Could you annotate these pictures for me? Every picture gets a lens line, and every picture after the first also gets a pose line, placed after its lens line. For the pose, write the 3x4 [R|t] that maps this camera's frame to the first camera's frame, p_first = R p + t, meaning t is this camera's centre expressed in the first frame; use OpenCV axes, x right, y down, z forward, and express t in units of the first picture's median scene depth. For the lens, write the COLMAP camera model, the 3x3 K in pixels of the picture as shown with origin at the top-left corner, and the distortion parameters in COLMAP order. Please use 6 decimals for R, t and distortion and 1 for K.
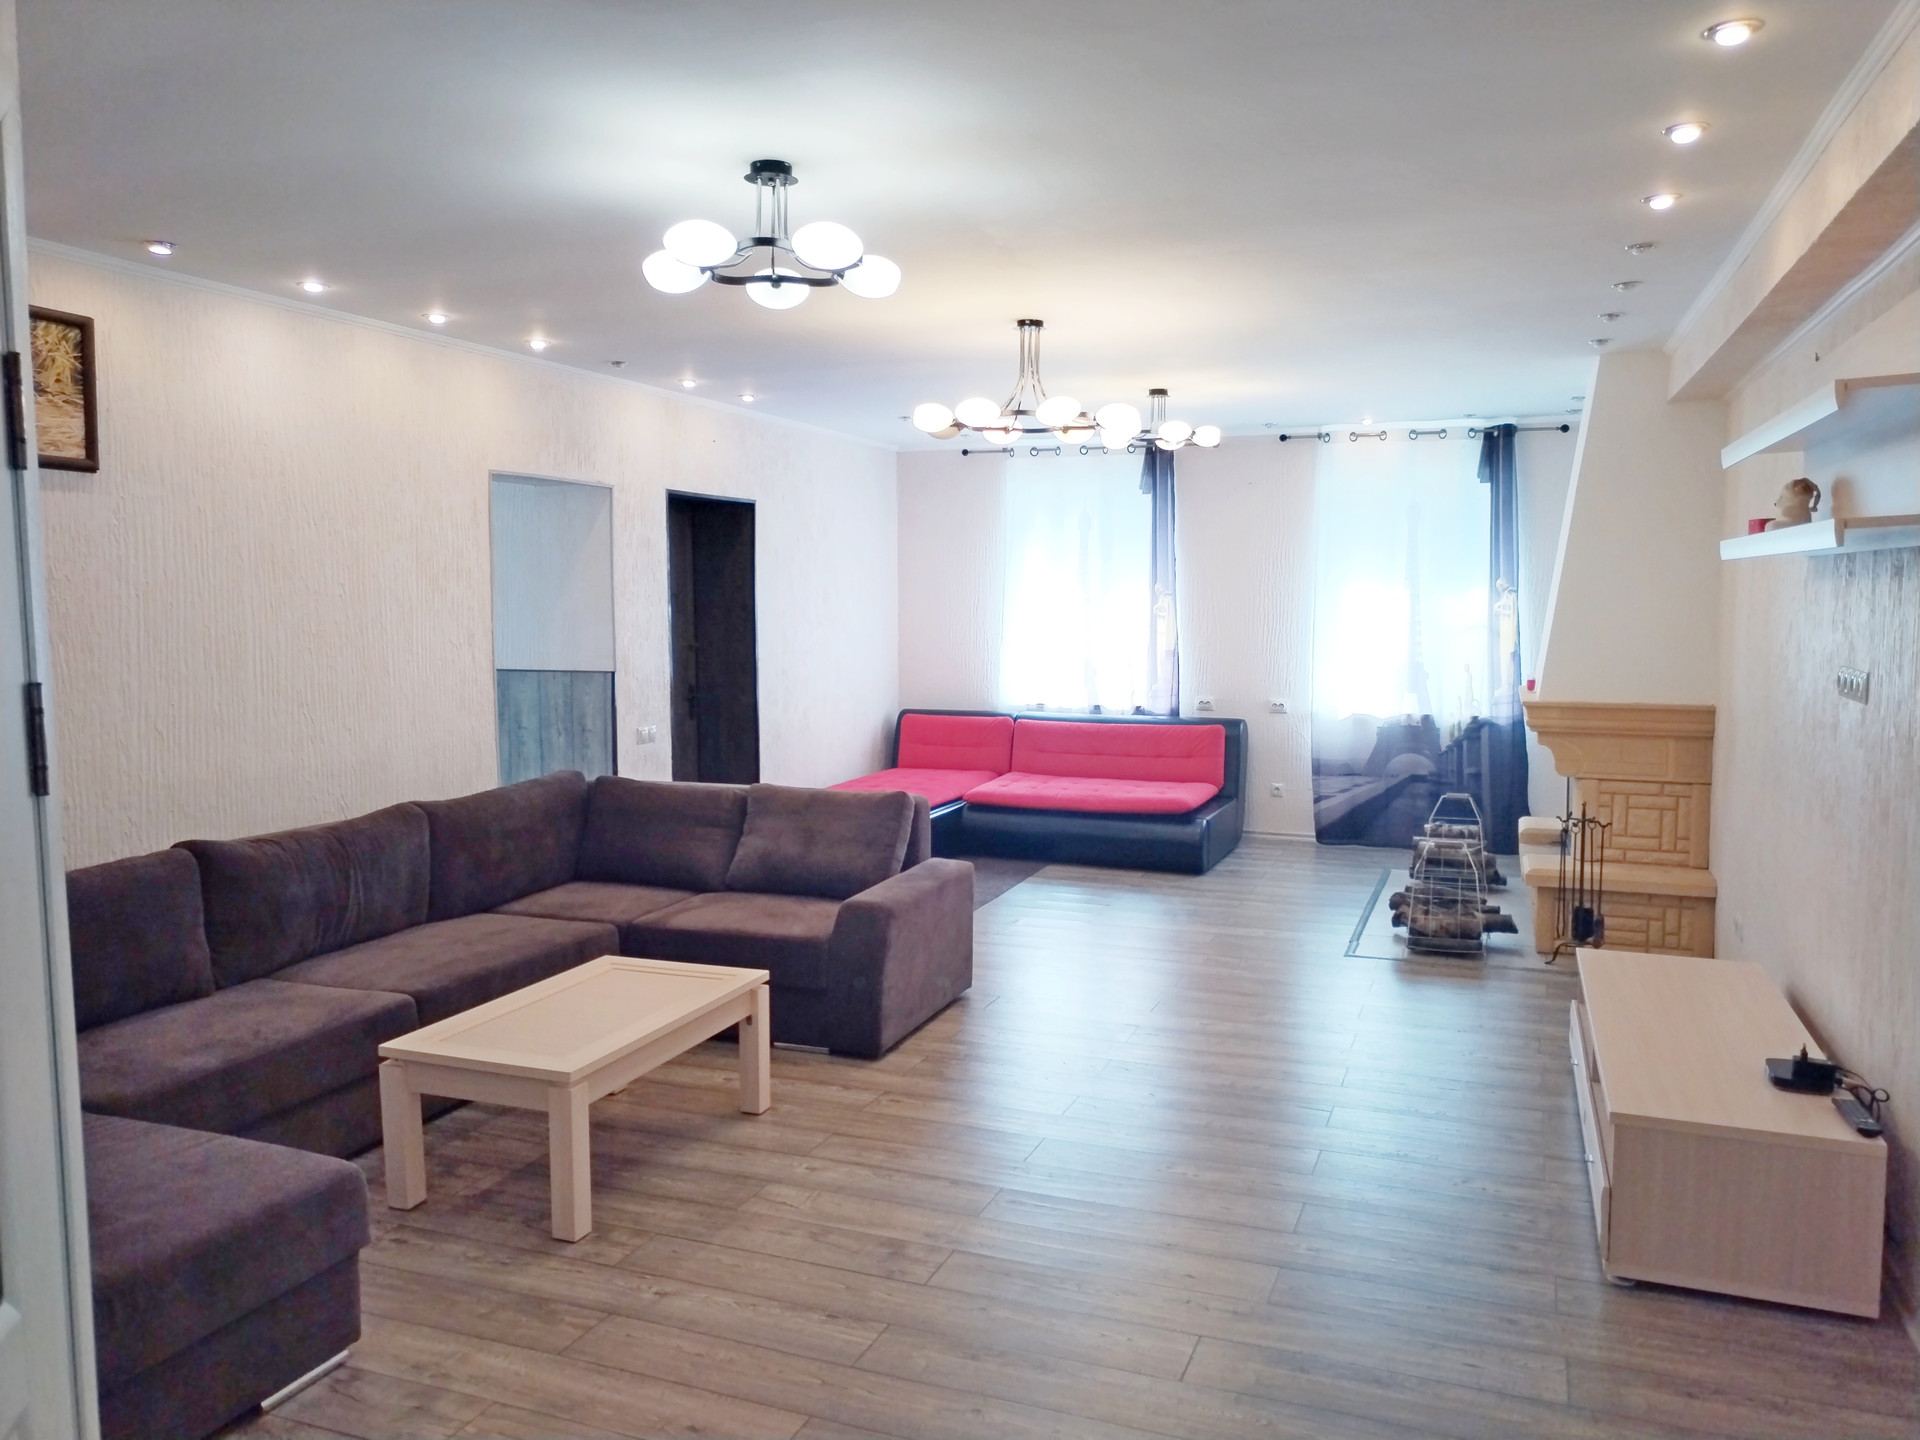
lens RADIAL K [[1436.4, 0, 960.0], [0, 1436.4, 720.0], [0, 0, 1]] dist [0.048752, -0.028696]
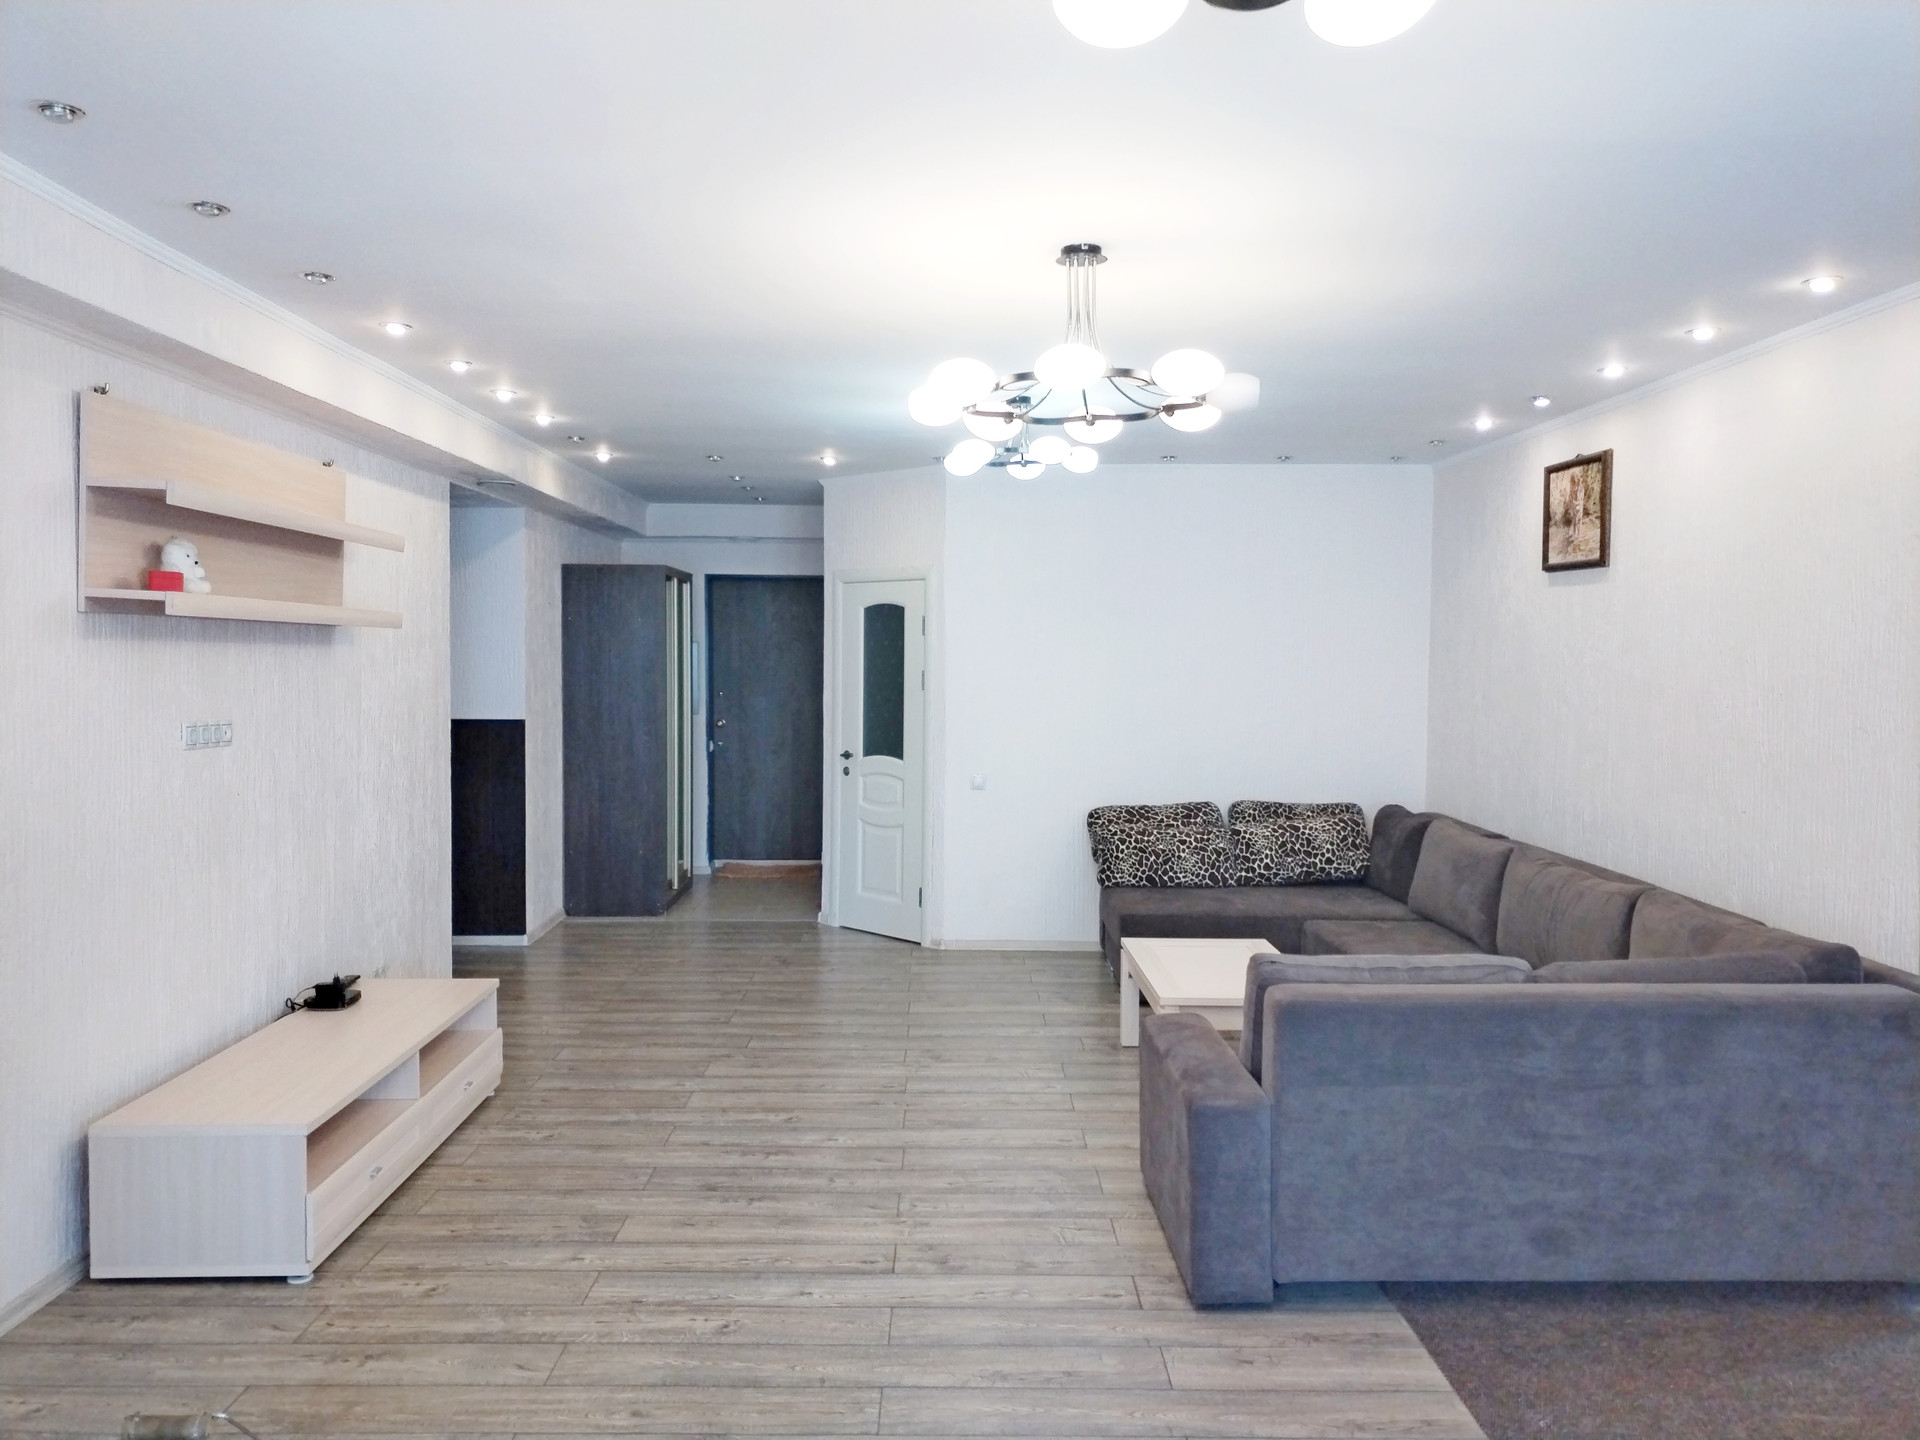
lens RADIAL K [[1436.4, 0, 960.0], [0, 1436.4, 720.0], [0, 0, 1]] dist [0.048752, -0.028696]
pose [[-0.927312, 0.012742, -0.374073, 0.443870], [-0.037491, 0.991232, 0.126703, -0.180590], [0.372408, 0.131517, -0.918703, 2.034034]]
